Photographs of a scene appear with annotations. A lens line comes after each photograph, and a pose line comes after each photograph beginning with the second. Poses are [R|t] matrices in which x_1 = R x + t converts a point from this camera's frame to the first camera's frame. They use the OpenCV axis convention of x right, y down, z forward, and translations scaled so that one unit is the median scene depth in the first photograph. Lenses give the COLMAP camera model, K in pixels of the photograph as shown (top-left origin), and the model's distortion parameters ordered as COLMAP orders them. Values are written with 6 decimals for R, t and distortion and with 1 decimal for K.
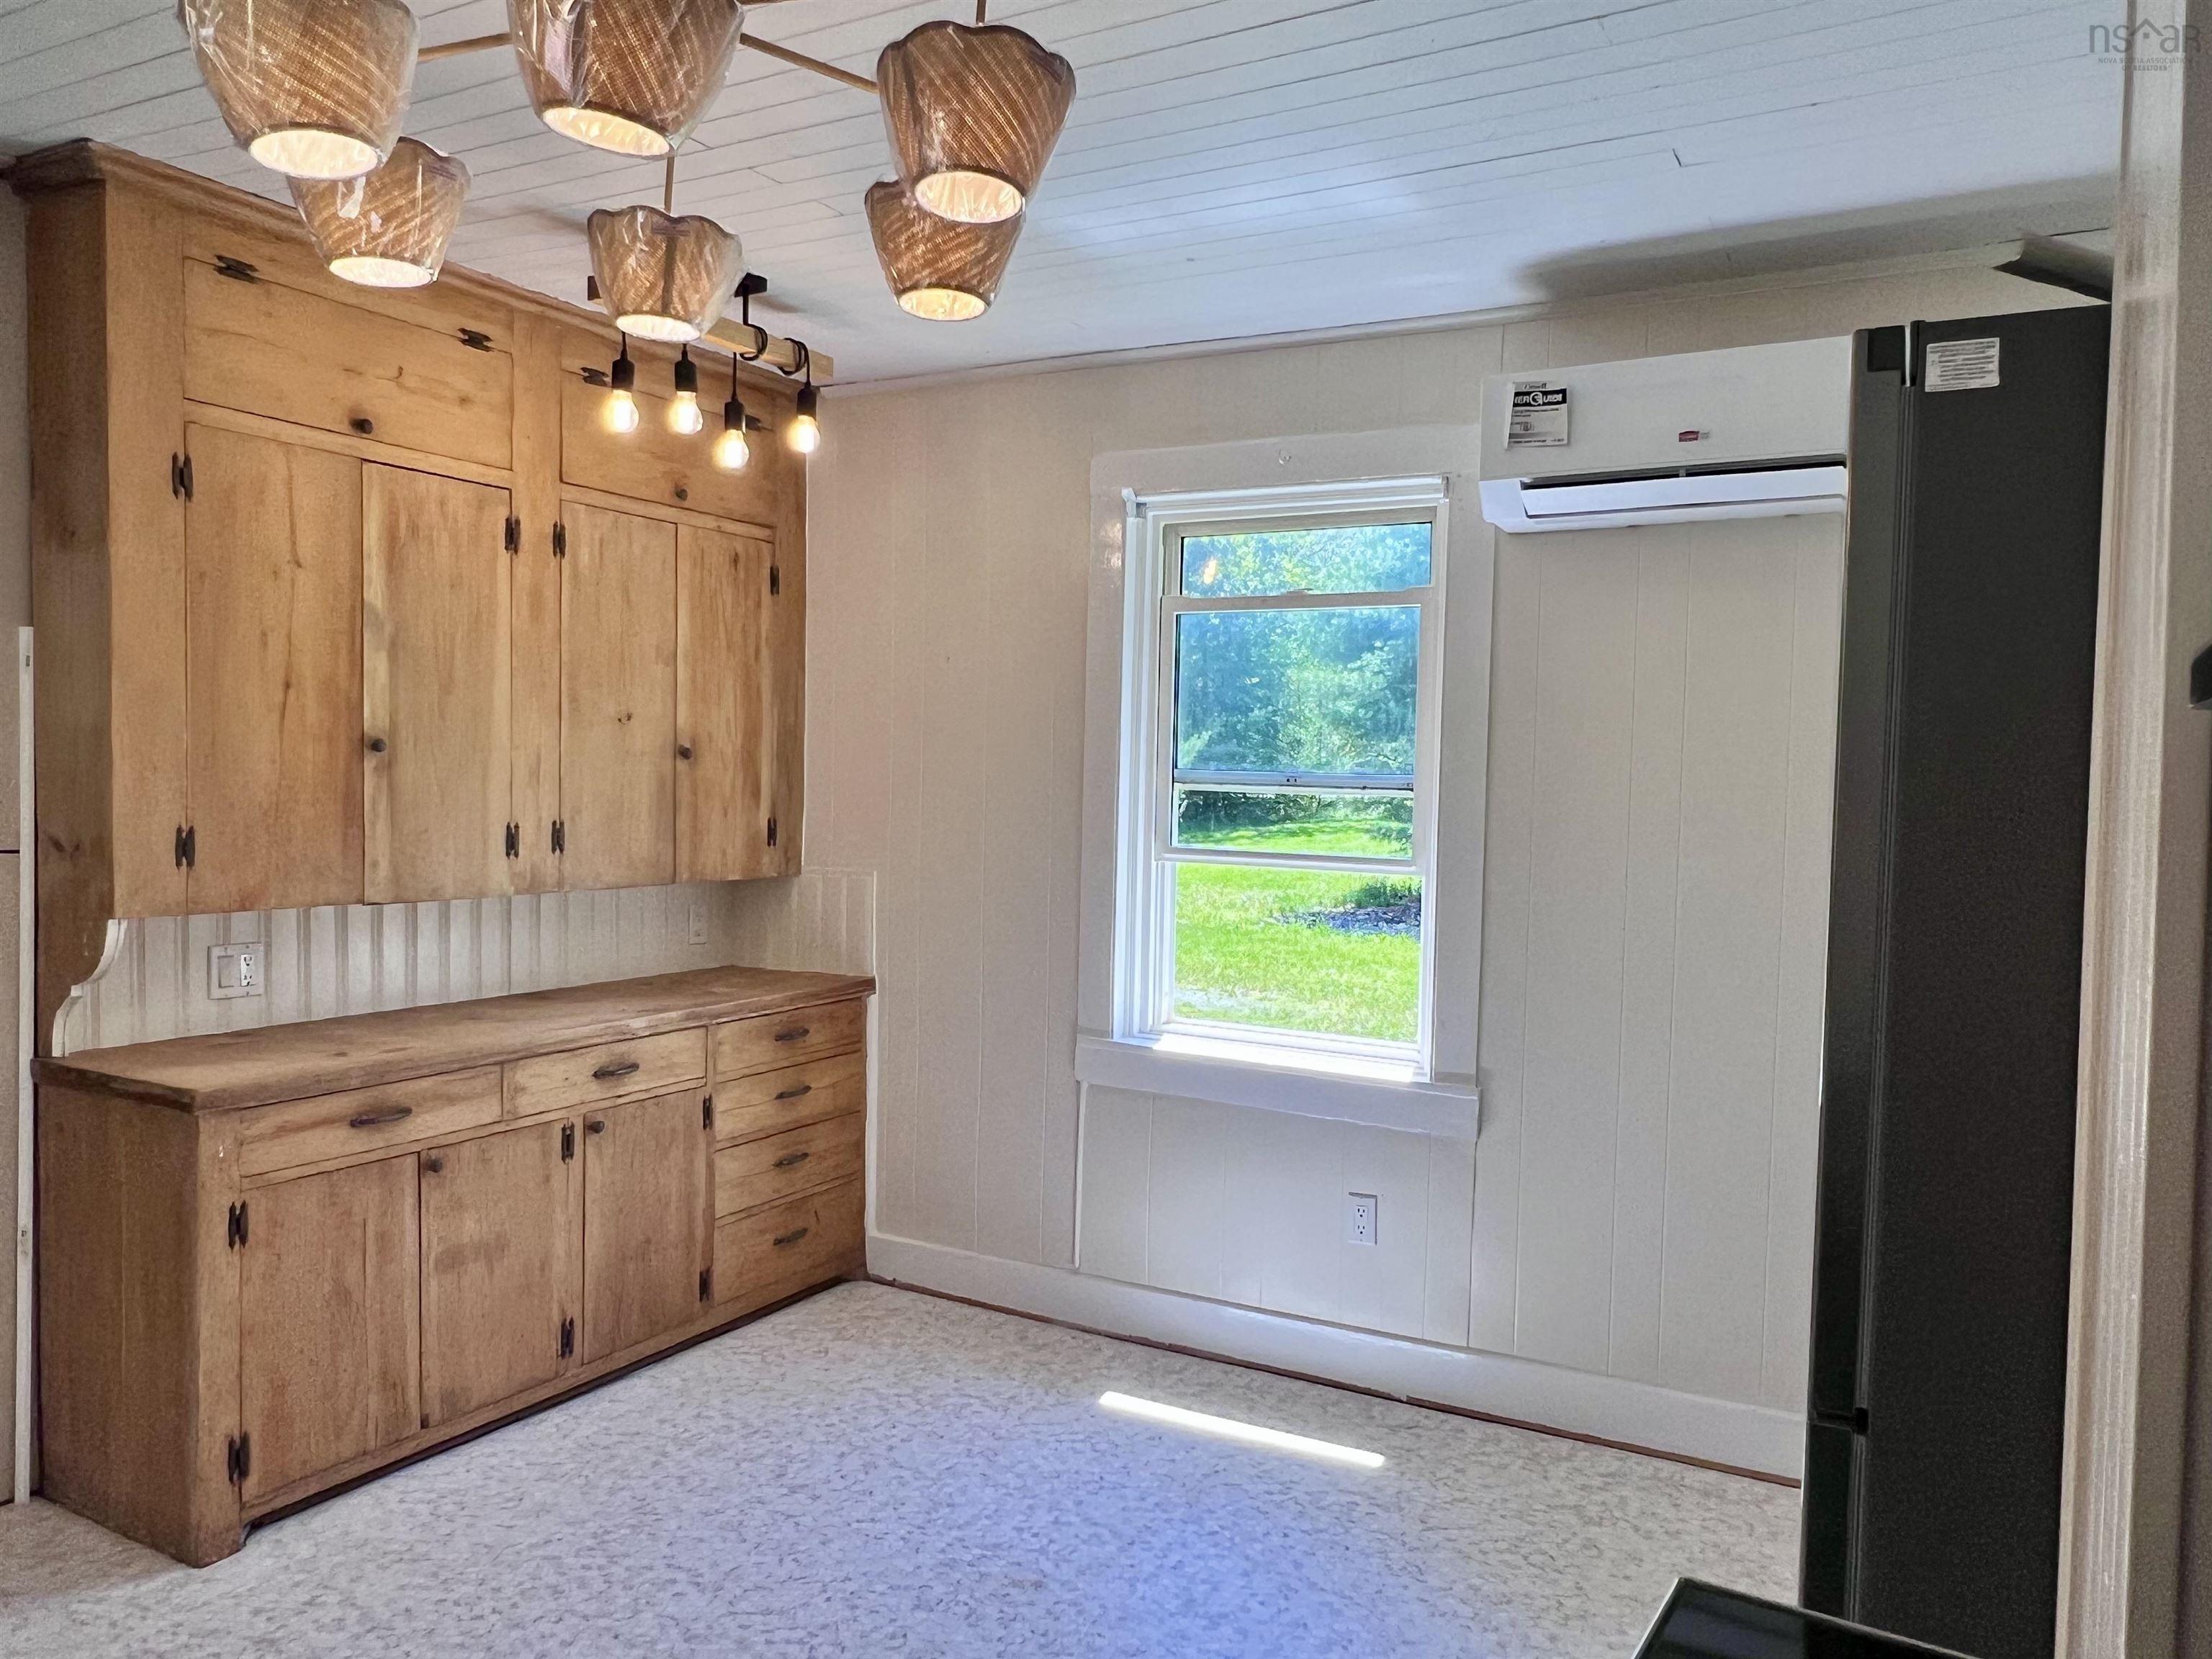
lens RADIAL K [[1624.1, 0, 1093.7], [0, 1624.1, 828.1], [0, 0, 1]] dist [0.003273, -0.003522]
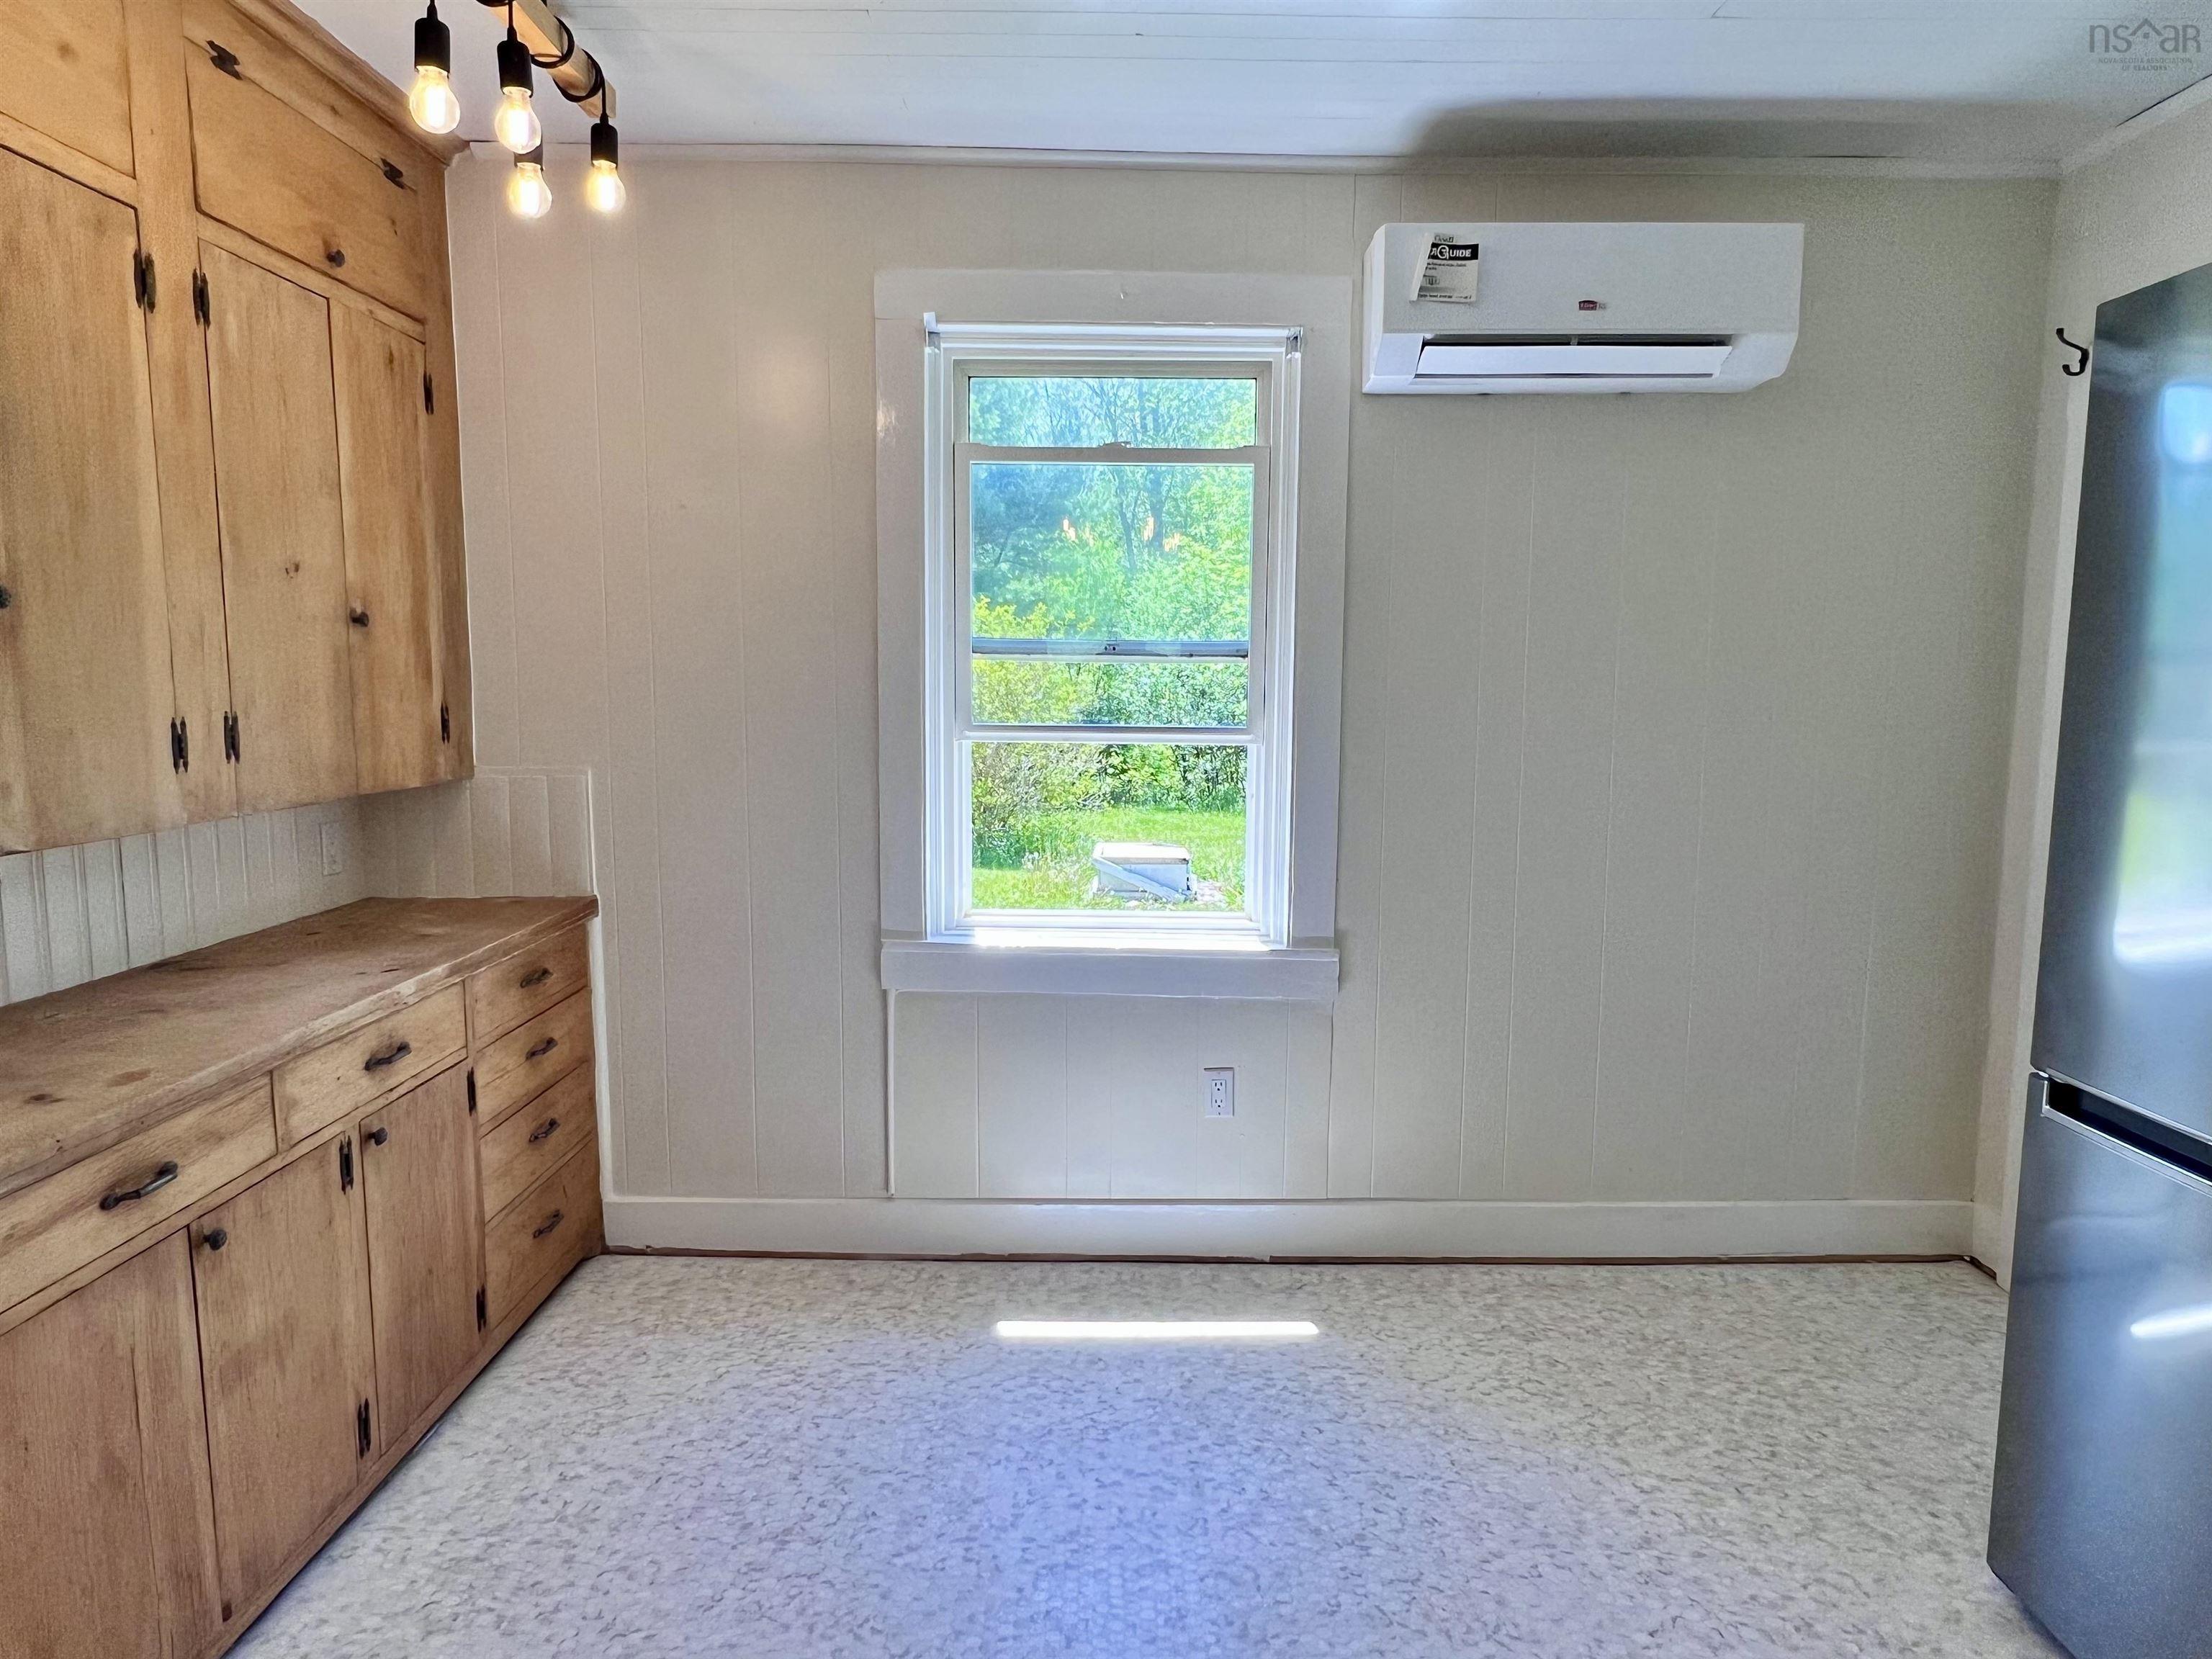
lens RADIAL K [[1464.0, 0, 1116.3], [0, 1464.0, 830.9], [0, 0, 1]] dist [-0.004534, 0.002171]
pose [[0.866629, -0.070148, 0.493997, -0.325277], [0.028351, 0.995391, 0.091609, -0.001608], [-0.498147, -0.065386, 0.864624, 0.276869]]
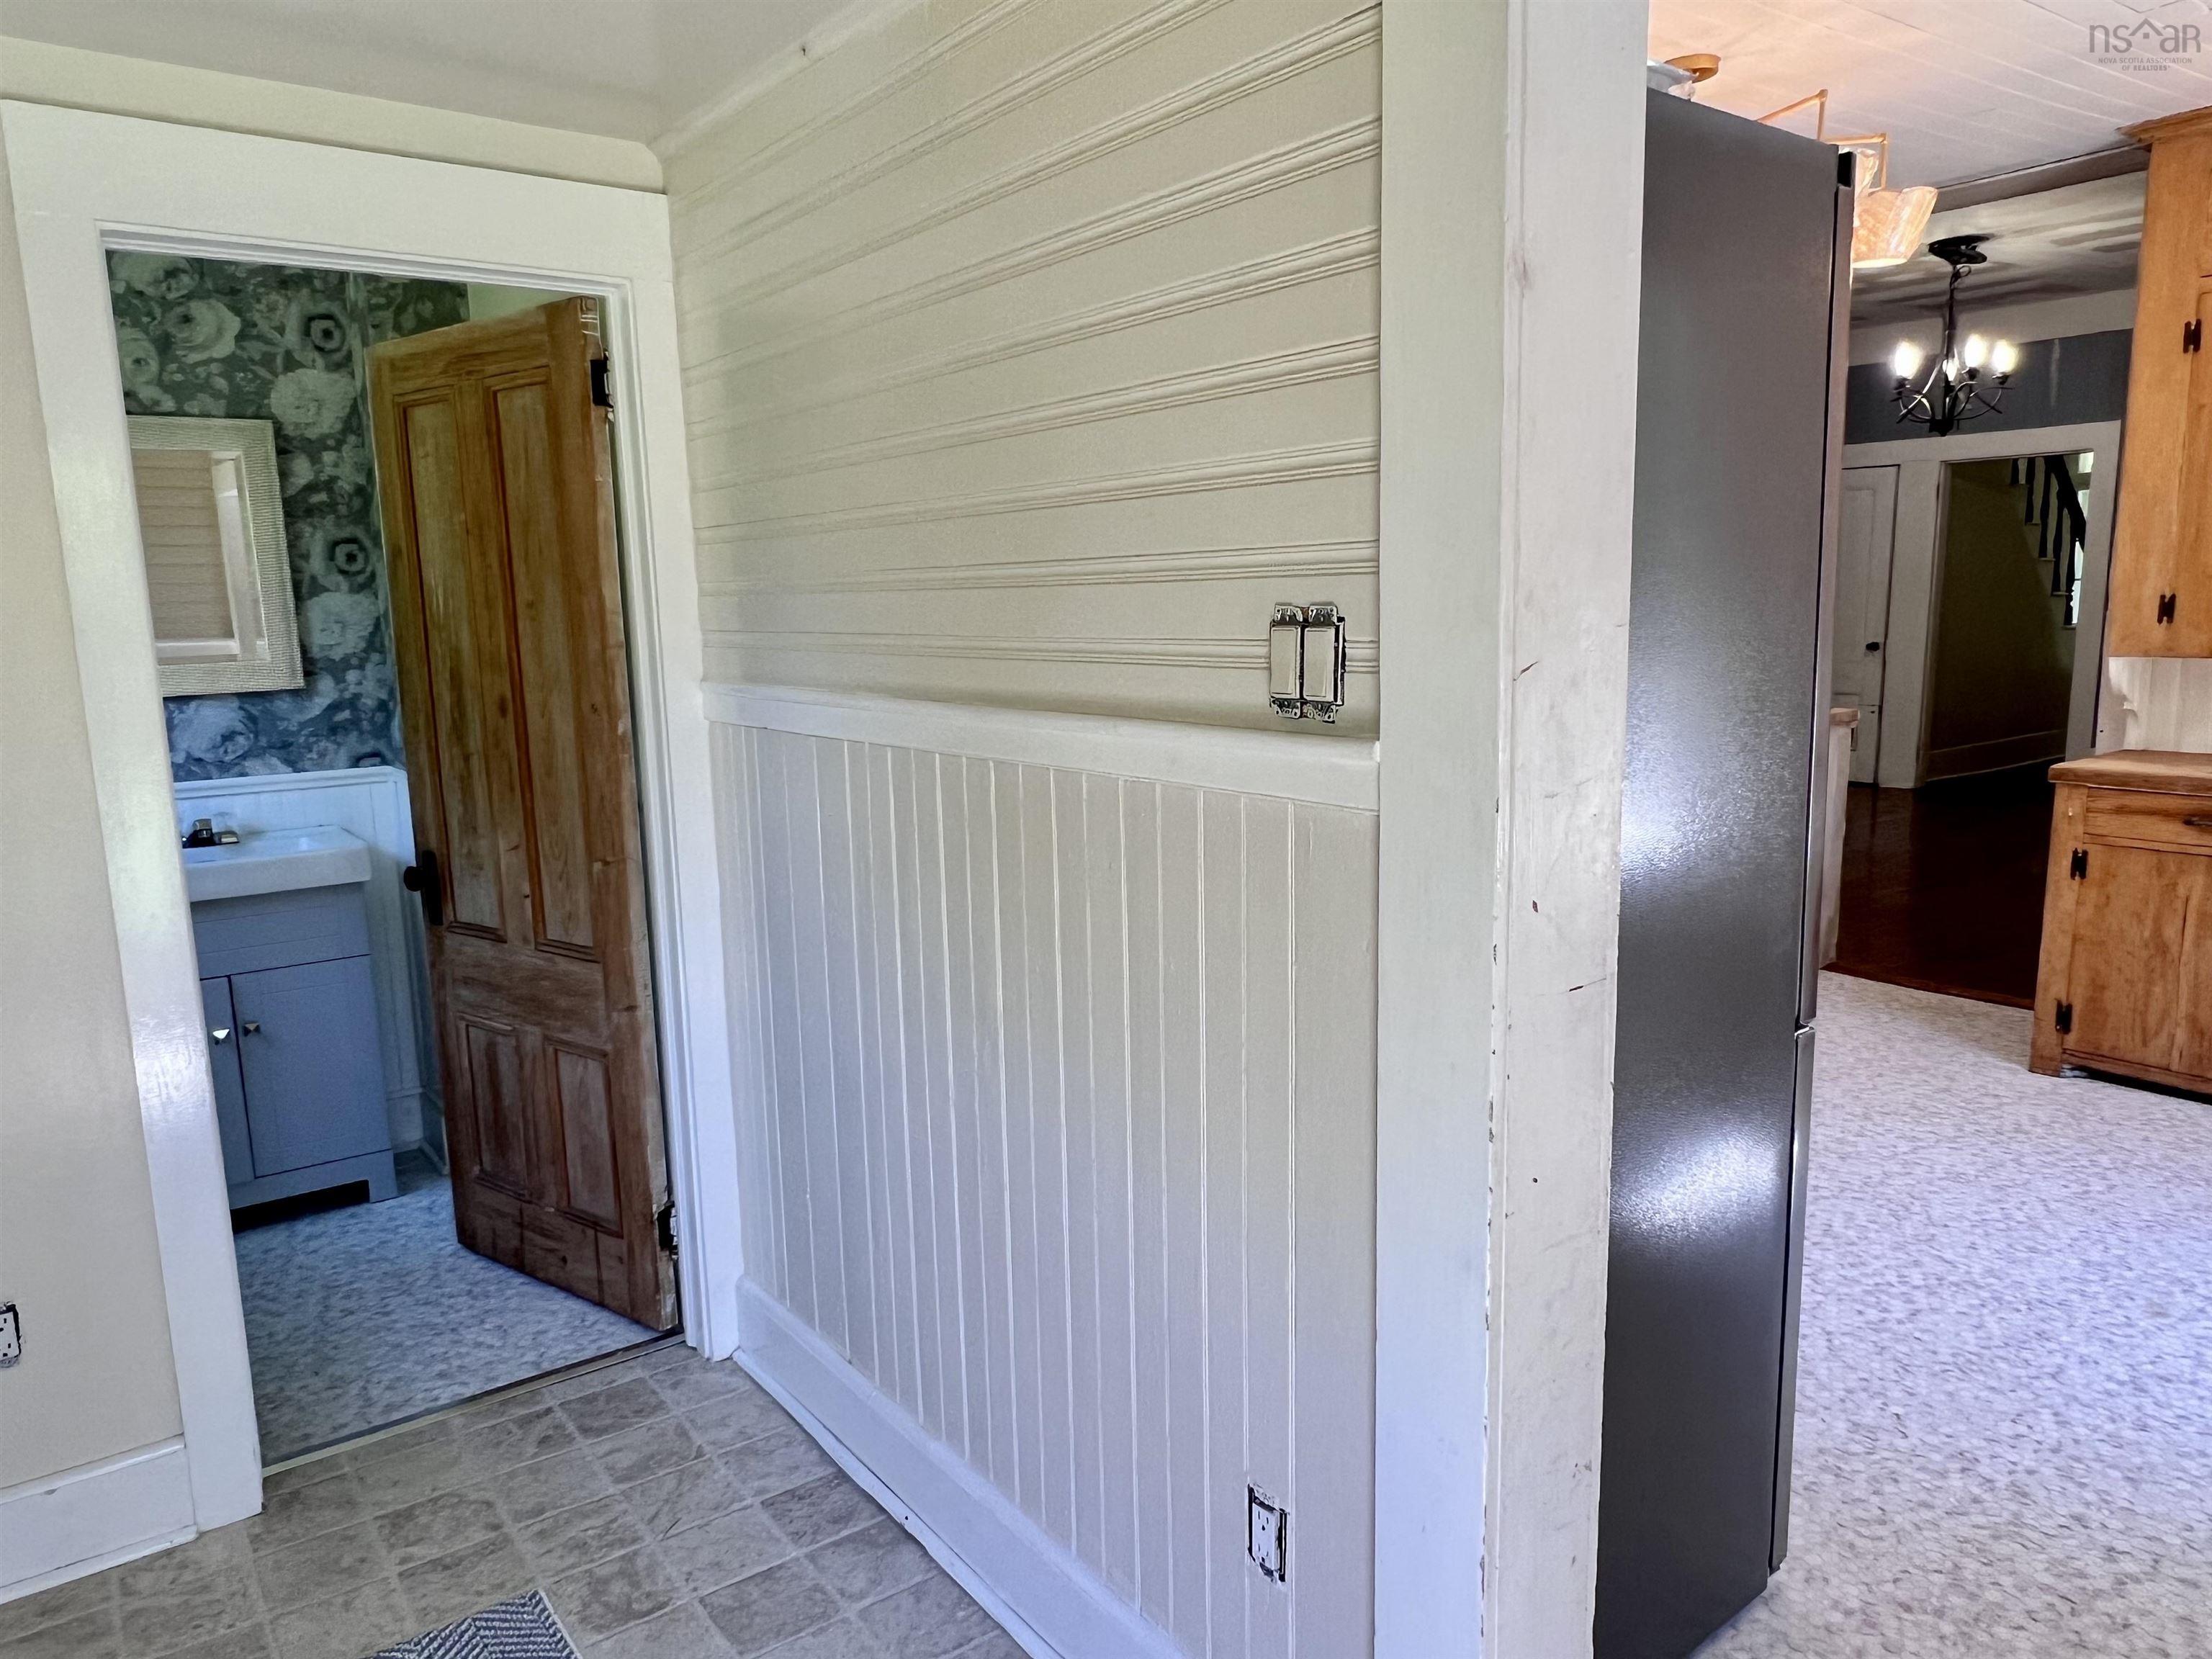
lens RADIAL K [[1490.6, 0, 1106.8], [0, 1490.6, 844.8], [0, 0, 1]] dist [-0.005433, 0.002032]
pose [[-0.396910, 0.146815, -0.906040, 0.902144], [-0.019446, 0.985558, 0.168219, 0.012857], [0.917652, 0.084387, -0.388323, 0.607248]]
